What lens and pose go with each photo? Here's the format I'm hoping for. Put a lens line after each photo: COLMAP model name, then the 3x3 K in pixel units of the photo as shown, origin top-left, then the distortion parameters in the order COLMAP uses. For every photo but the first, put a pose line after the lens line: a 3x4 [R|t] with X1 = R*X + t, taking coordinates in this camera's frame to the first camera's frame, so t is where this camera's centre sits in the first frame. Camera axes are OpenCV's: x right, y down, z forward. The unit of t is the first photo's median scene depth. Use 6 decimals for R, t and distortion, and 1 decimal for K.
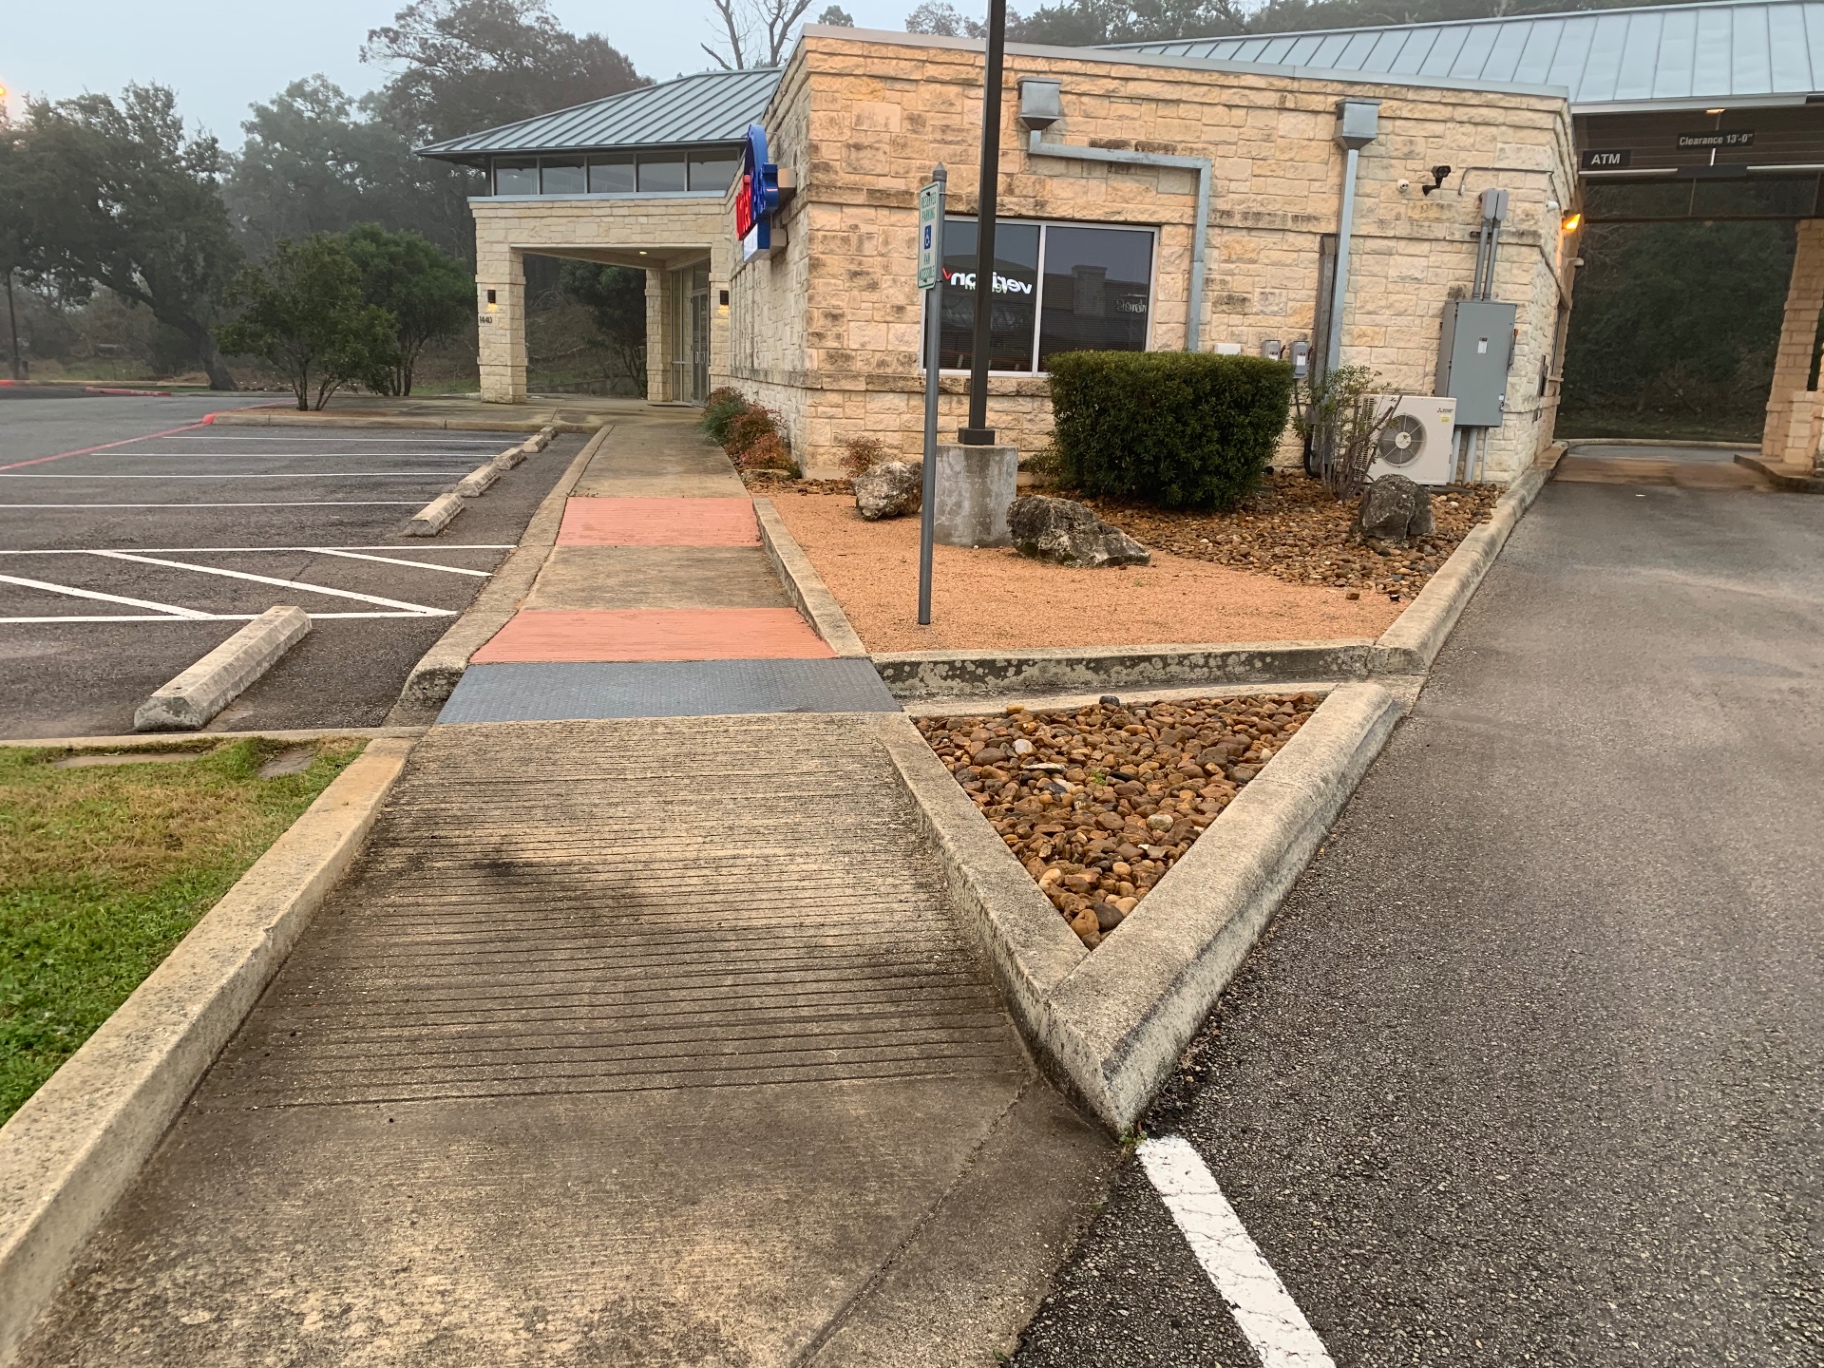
lens RADIAL K [[1403.5, 0, 924.6], [0, 1403.5, 668.1], [0, 0, 1]] dist [0.039652, -0.034748]
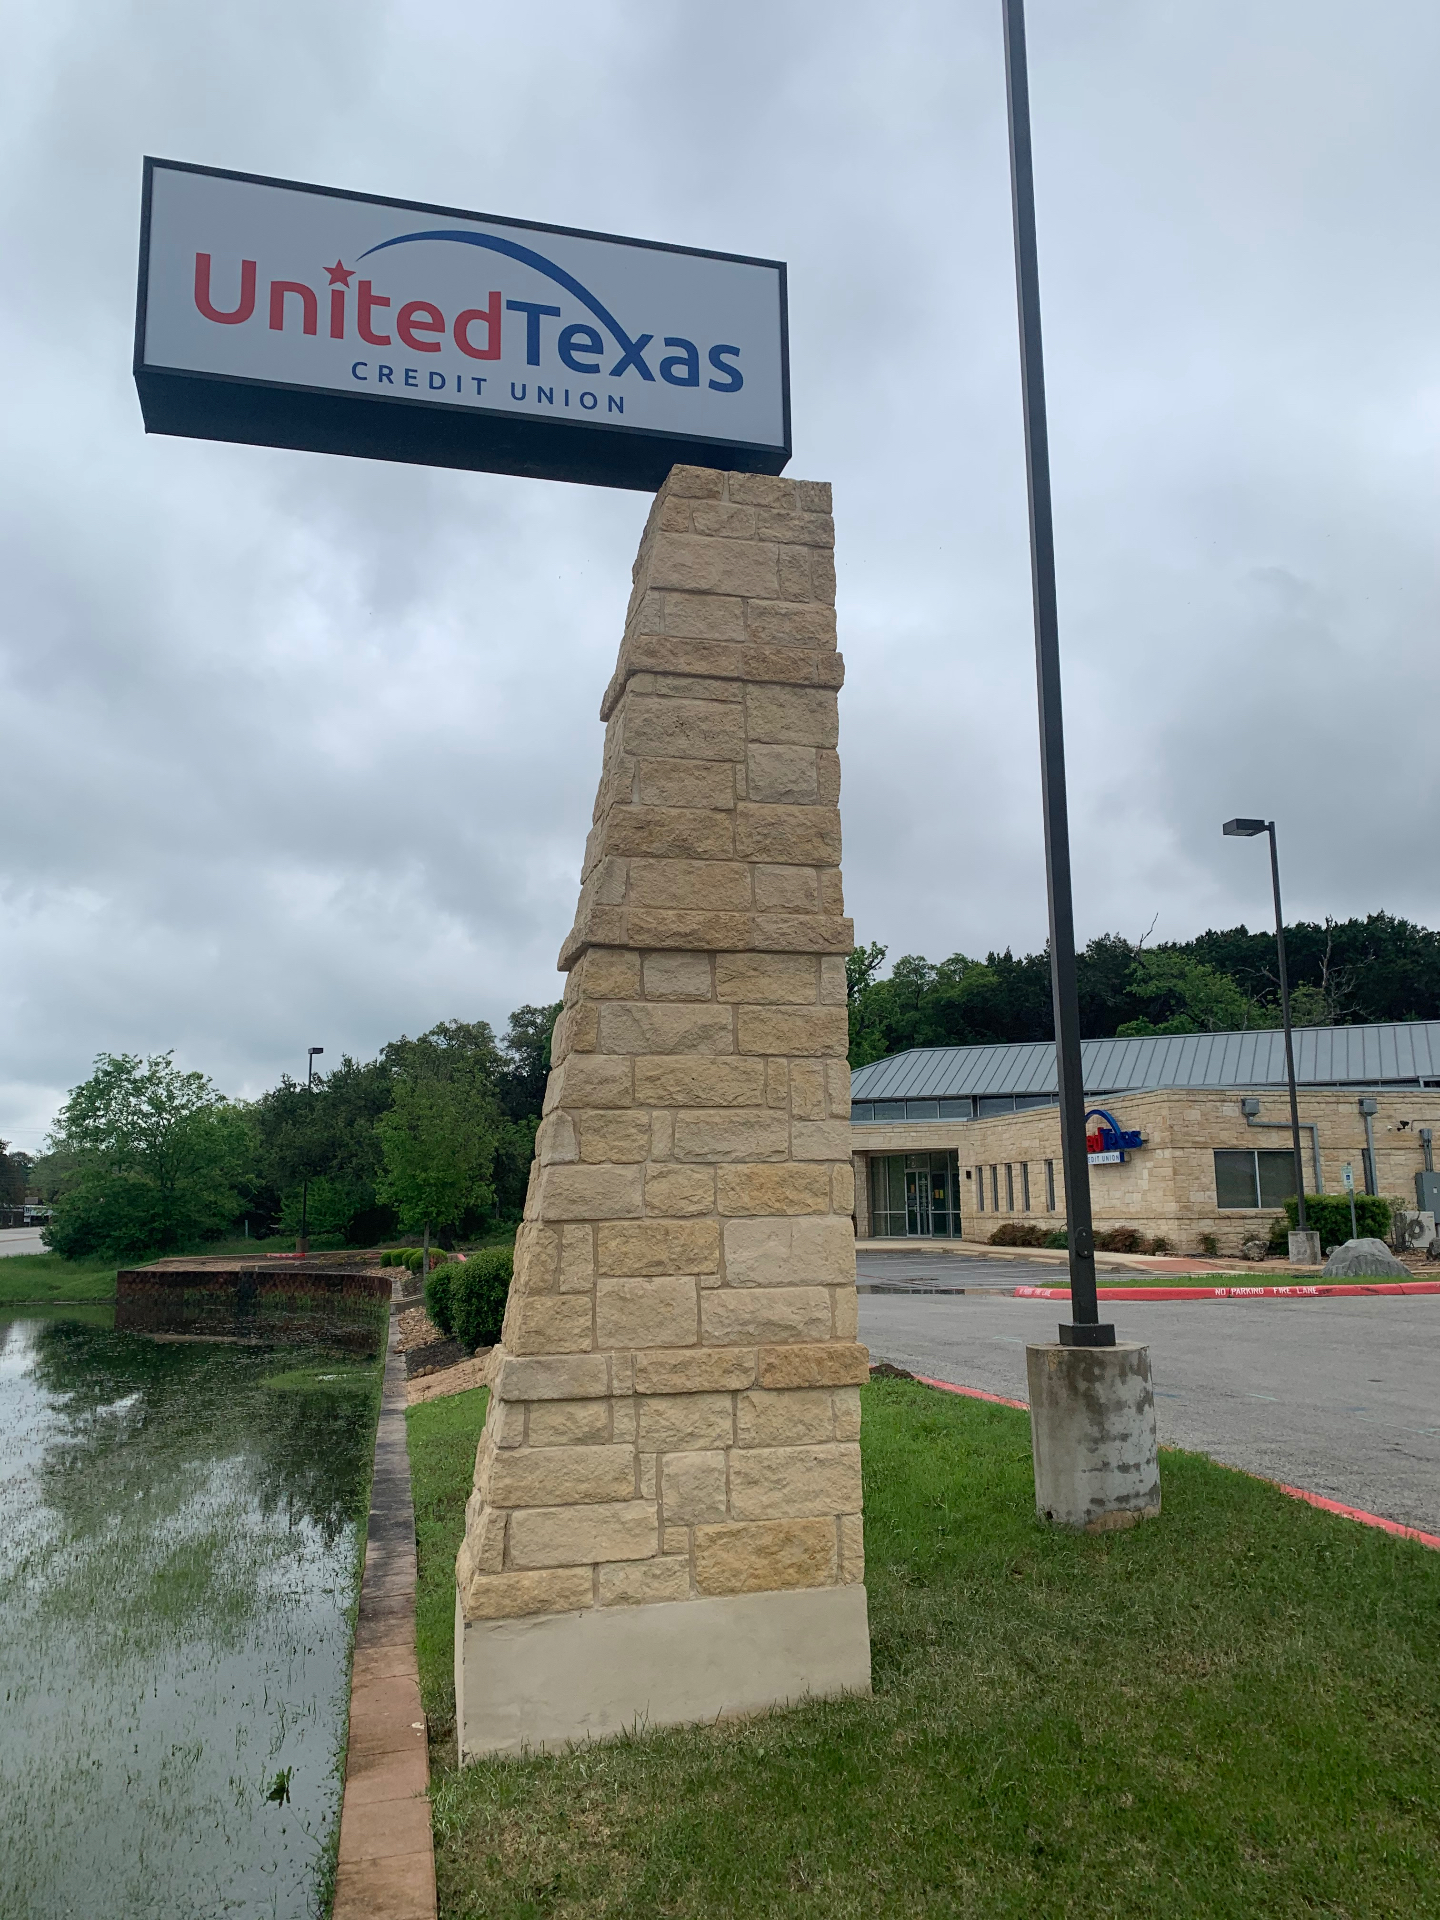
lens RADIAL K [[1427.0, 0, 720.0], [0, 1427.0, 960.0], [0, 0, 1]] dist [0.119232, -0.270466]
pose [[0.998914, -0.042771, 0.018476, -0.893270], [0.046577, 0.926554, -0.373268, 0.286743], [-0.001154, 0.373723, 0.927539, -1.506168]]
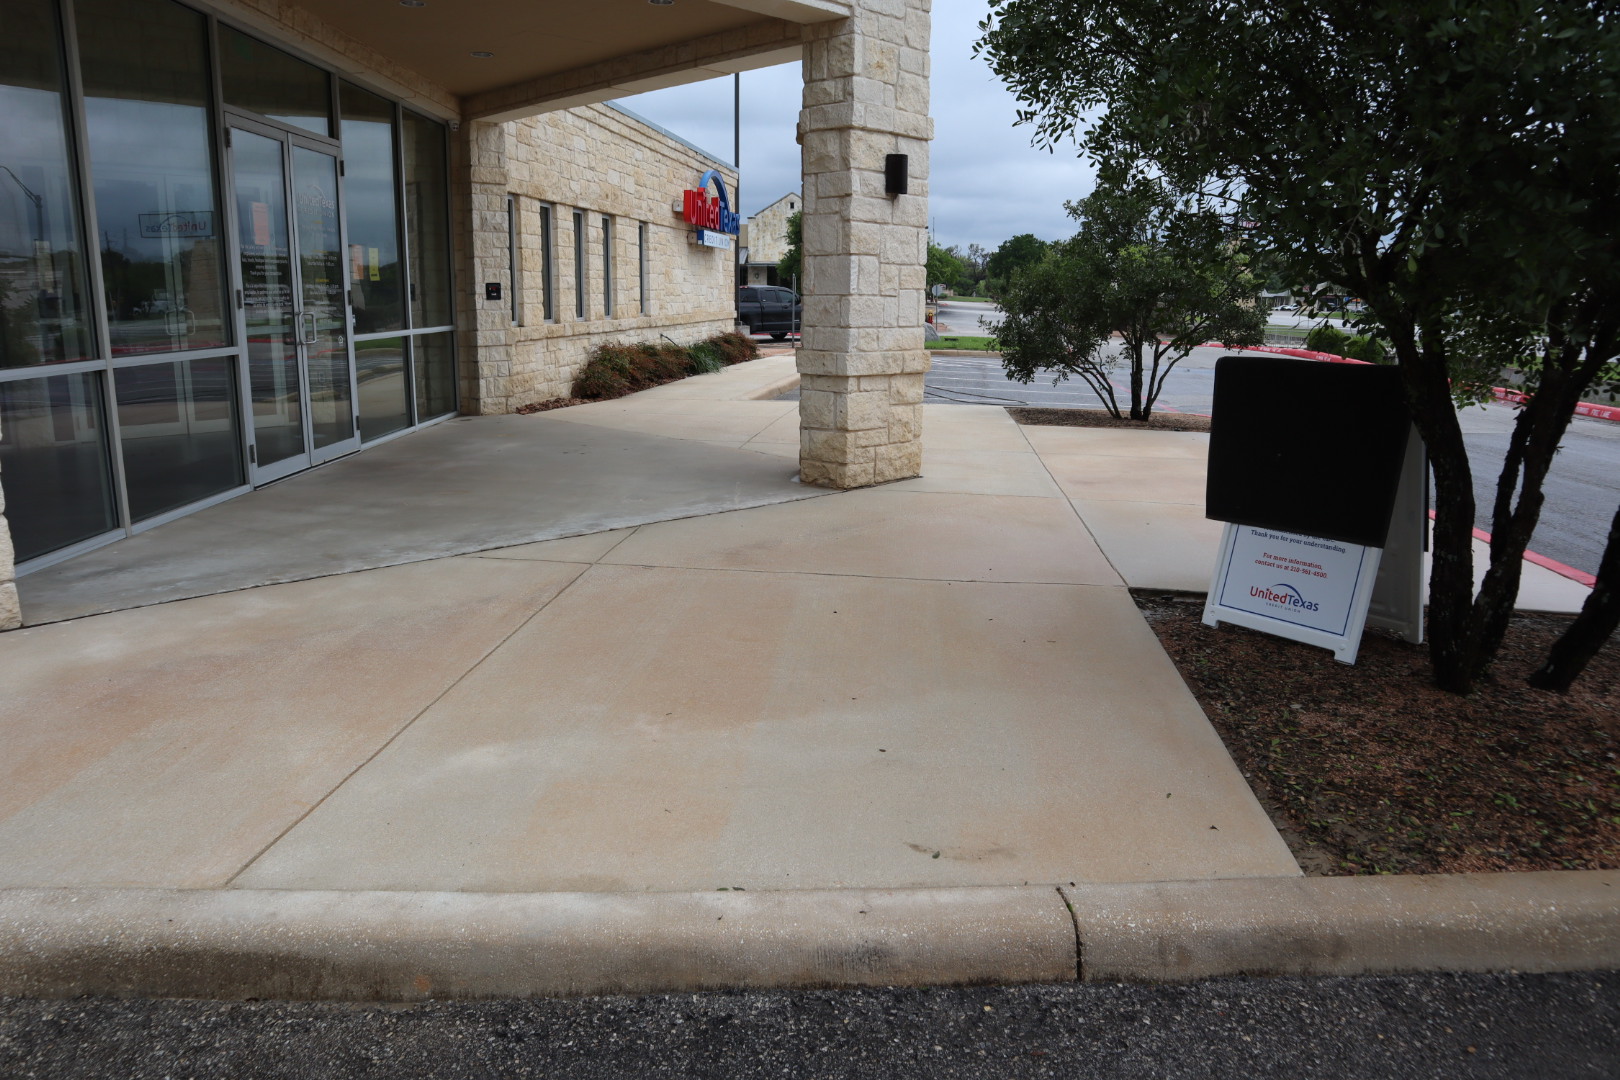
lens RADIAL K [[1129.7, 0, 805.7], [0, 1129.7, 515.9], [0, 0, 1]] dist [-0.077739, 0.000899]
pose [[-0.945094, -0.103685, 0.309915, -0.778984], [0.027636, 0.919580, 0.391929, -0.605292], [-0.325628, 0.378974, -0.866224, 2.615633]]
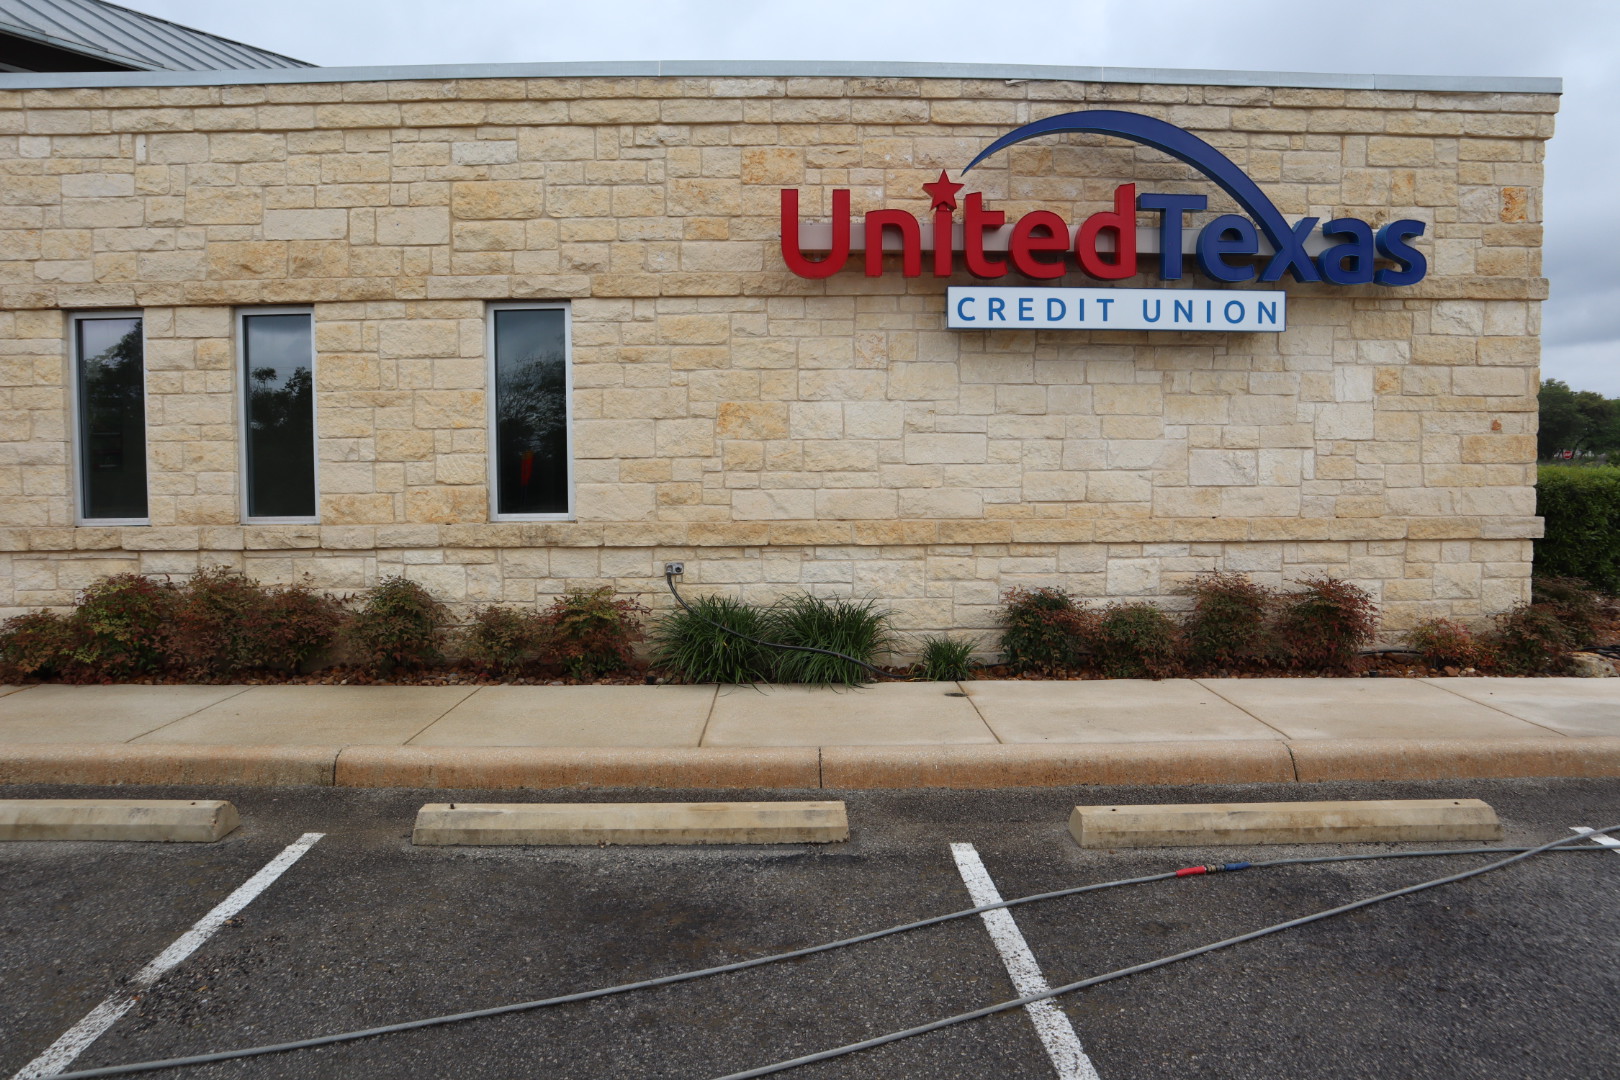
lens RADIAL K [[1122.1, 0, 810.0], [0, 1122.1, 540.0], [0, 0, 1]] dist [-0.124580, 0.077476]
pose [[0.165550, -0.095344, 0.981582, -0.685883], [0.214869, 0.974892, 0.058455, -0.303956], [-0.962509, 0.201234, 0.181880, 1.224006]]
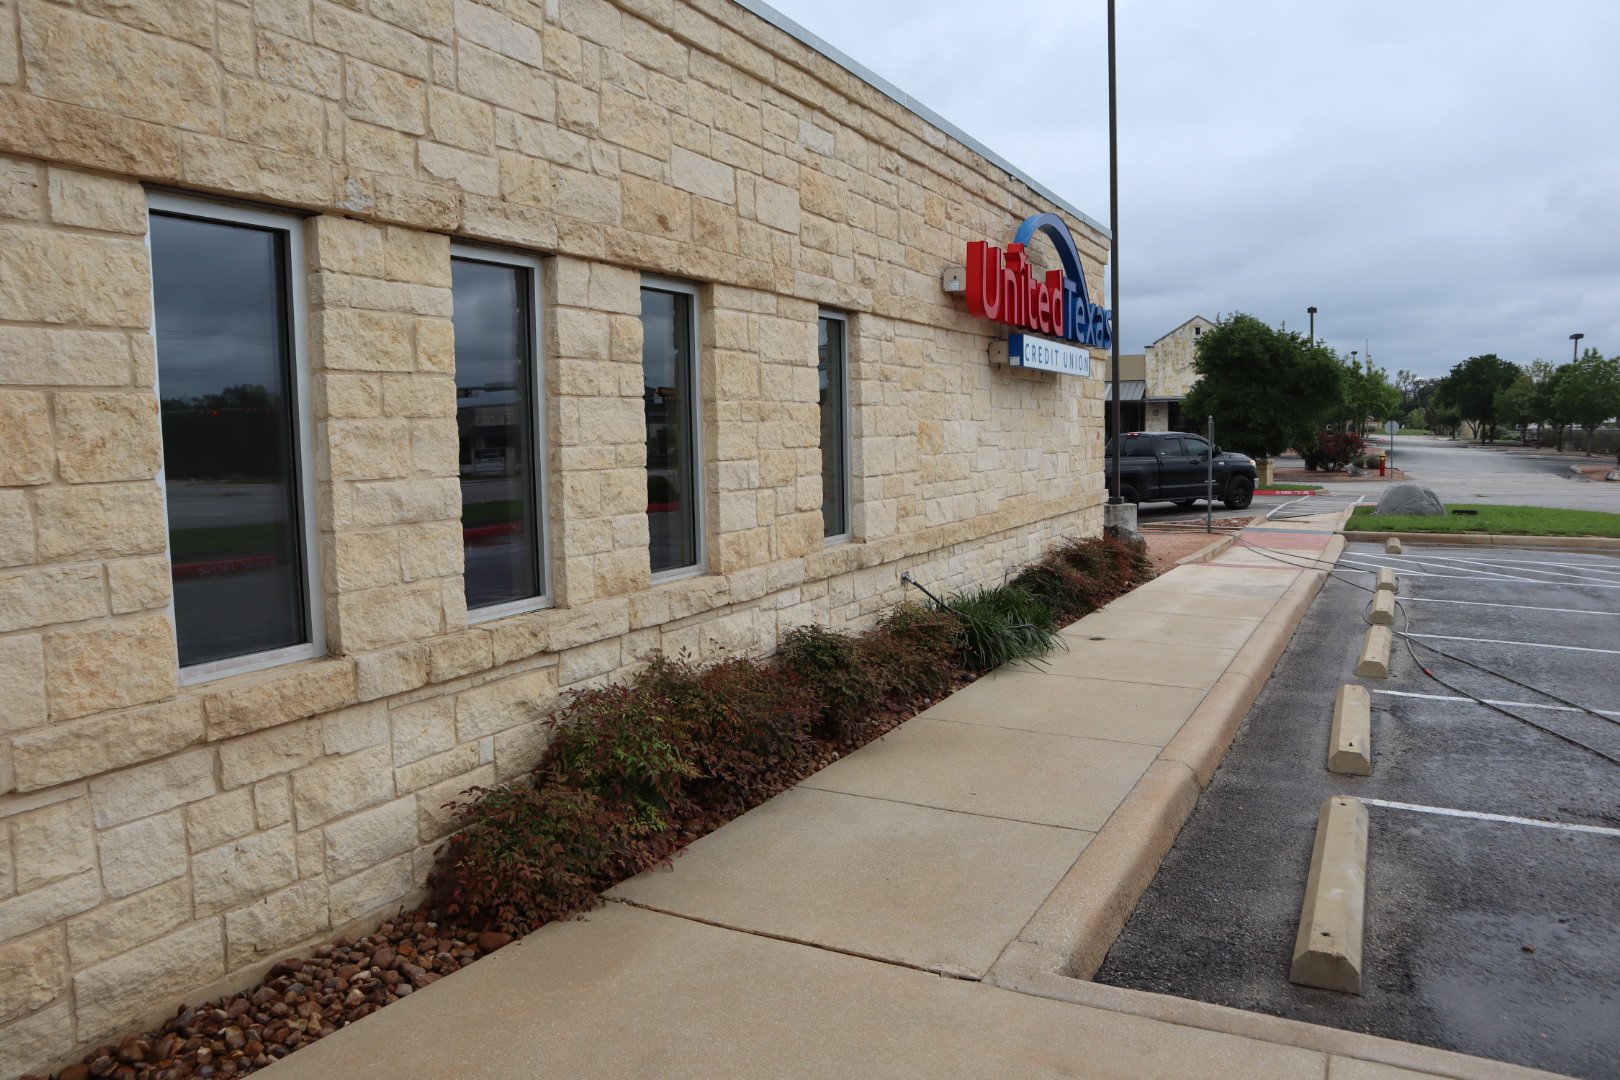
lens RADIAL K [[1122.1, 0, 810.0], [0, 1122.1, 540.0], [0, 0, 1]] dist [-0.124580, 0.077476]
pose [[-0.780284, -0.079411, 0.620364, -0.480955], [0.120903, 0.954044, 0.274195, -0.456524], [-0.613628, 0.288954, -0.734824, 1.842647]]
